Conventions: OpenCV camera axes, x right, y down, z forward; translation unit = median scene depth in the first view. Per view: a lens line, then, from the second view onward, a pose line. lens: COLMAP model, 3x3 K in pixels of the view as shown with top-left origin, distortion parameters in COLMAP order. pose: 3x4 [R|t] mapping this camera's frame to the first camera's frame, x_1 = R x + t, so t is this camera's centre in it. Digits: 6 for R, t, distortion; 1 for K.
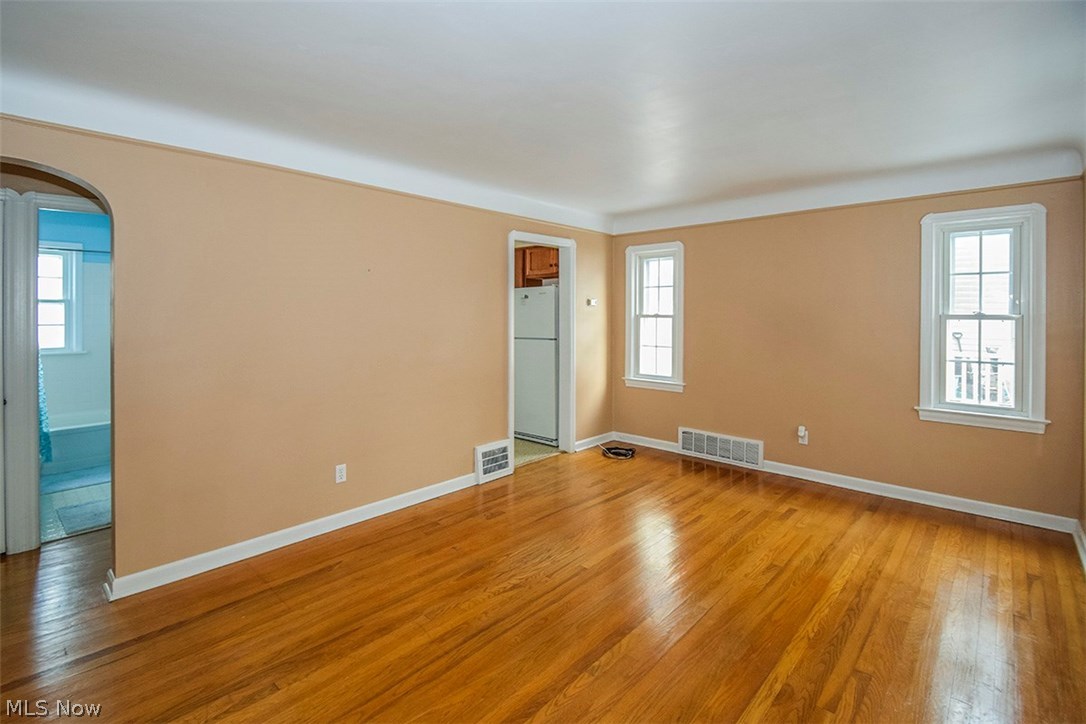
lens RADIAL K [[511.9, 0, 541.2], [0, 511.9, 358.9], [0, 0, 1]] dist [0.001706, -0.005062]
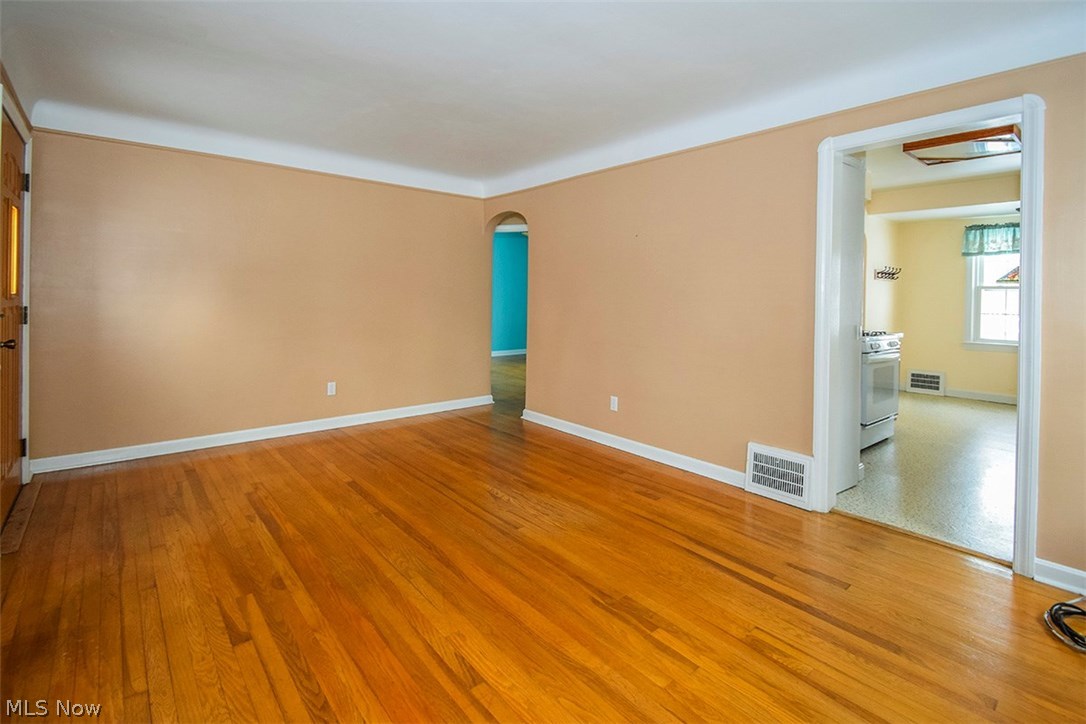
lens RADIAL K [[511.9, 0, 537.9], [0, 511.9, 358.5], [0, 0, 1]] dist [0.001706, -0.005062]
pose [[-0.142400, 0.116254, -0.982958, 1.101173], [-0.103834, 0.985845, 0.131638, -0.039791], [0.984348, 0.120810, -0.128313, 1.248746]]
